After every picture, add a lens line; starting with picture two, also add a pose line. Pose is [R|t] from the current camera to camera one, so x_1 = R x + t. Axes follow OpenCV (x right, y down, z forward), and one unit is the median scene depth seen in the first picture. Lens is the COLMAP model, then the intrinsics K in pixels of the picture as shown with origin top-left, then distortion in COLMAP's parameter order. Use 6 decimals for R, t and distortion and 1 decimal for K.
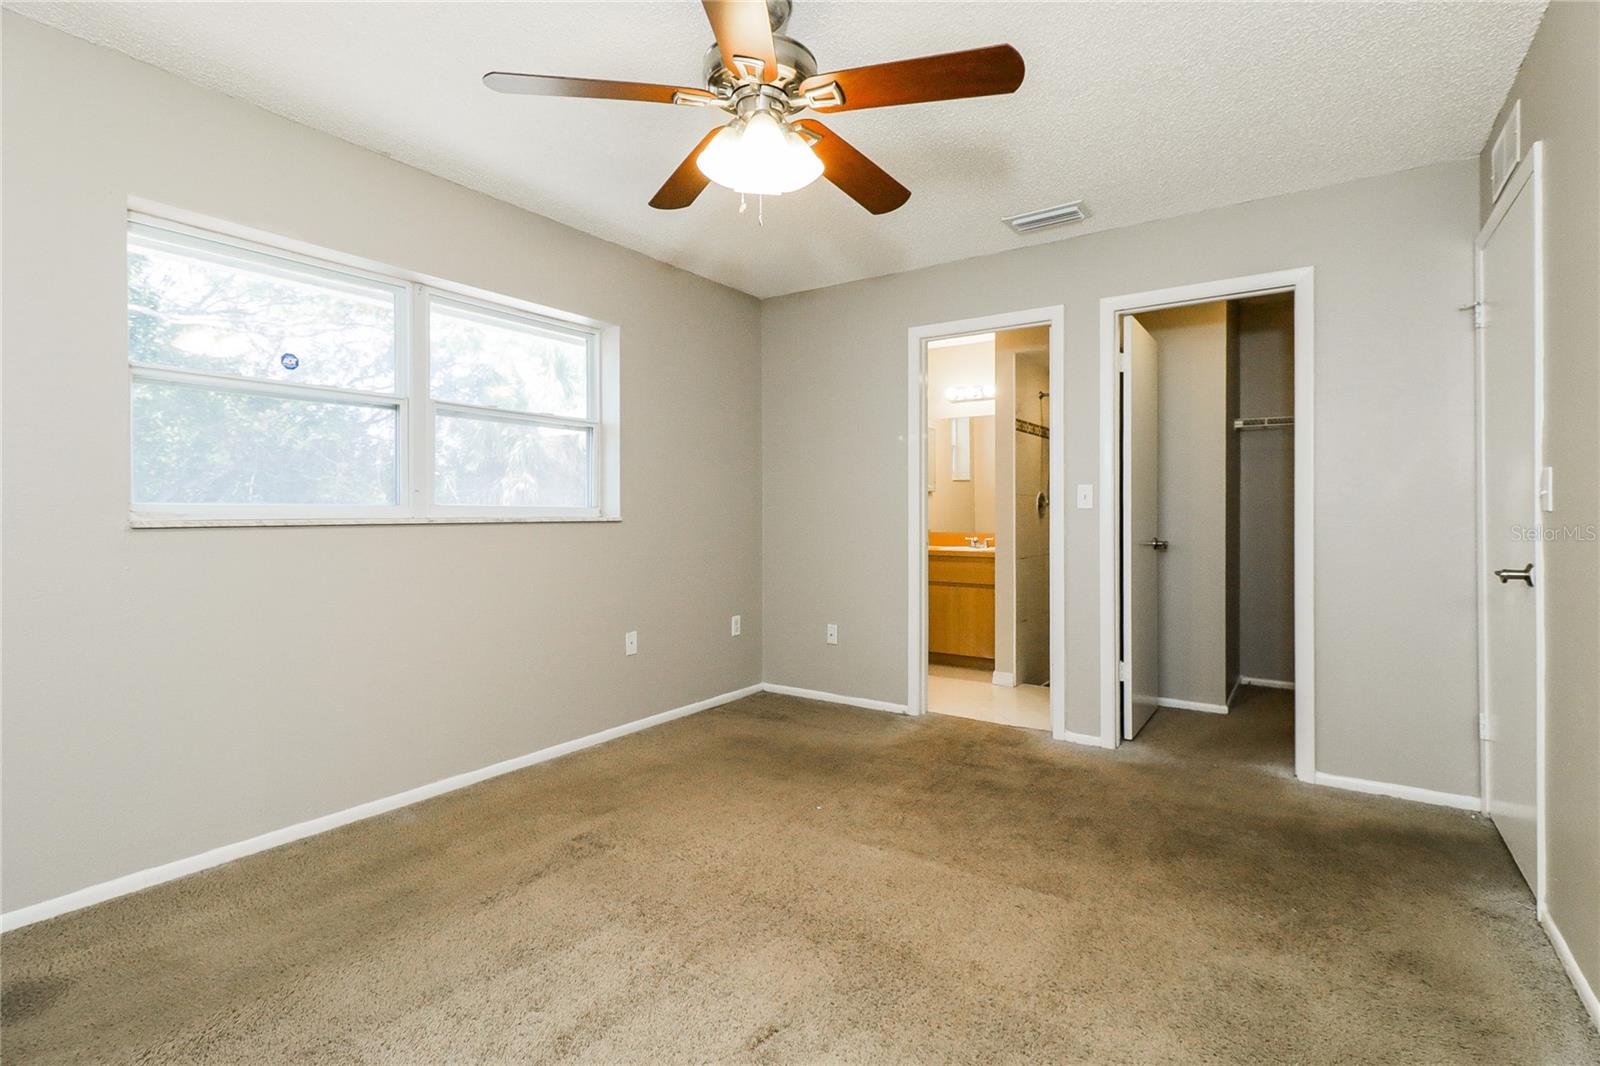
lens RADIAL K [[753.5, 0, 803.7], [0, 753.5, 514.1], [0, 0, 1]] dist [-0.001247, -0.000053]
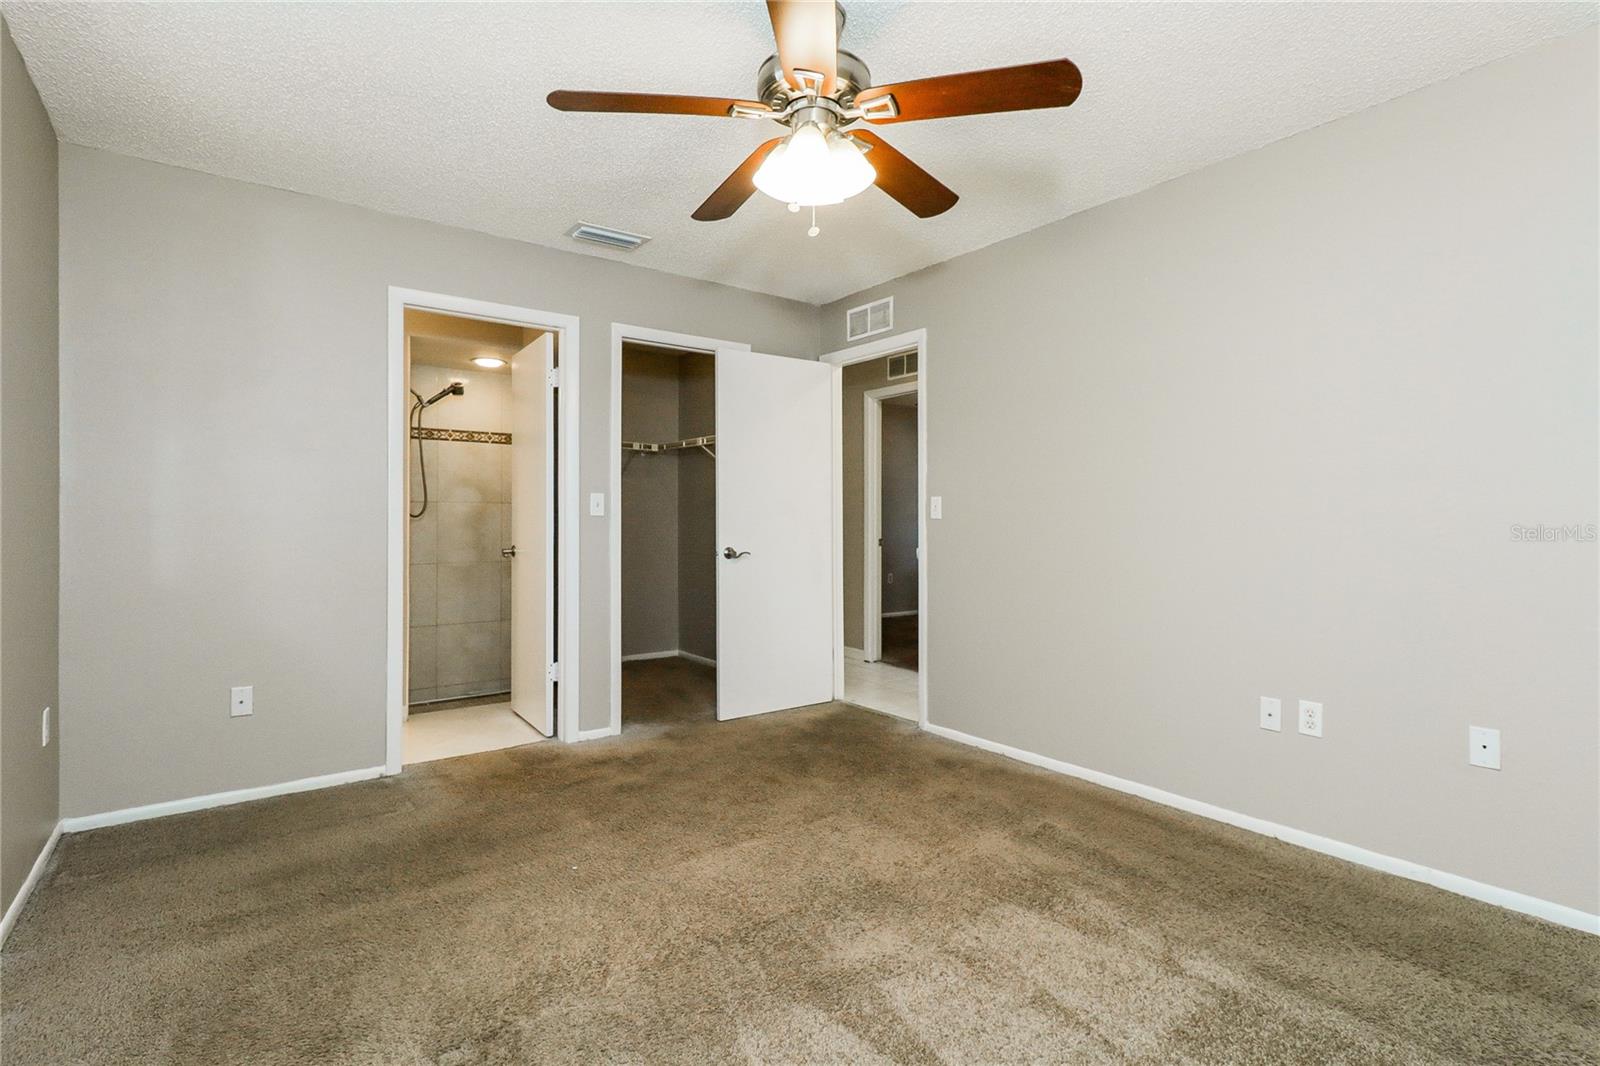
lens RADIAL K [[753.5, 0, 803.7], [0, 753.5, 514.1], [0, 0, 1]] dist [-0.001247, -0.000053]
pose [[0.325018, 0.006506, 0.945685, -0.529866], [0.004294, 0.999956, -0.008355, 0.001402], [-0.945698, 0.006777, 0.324976, 0.377334]]
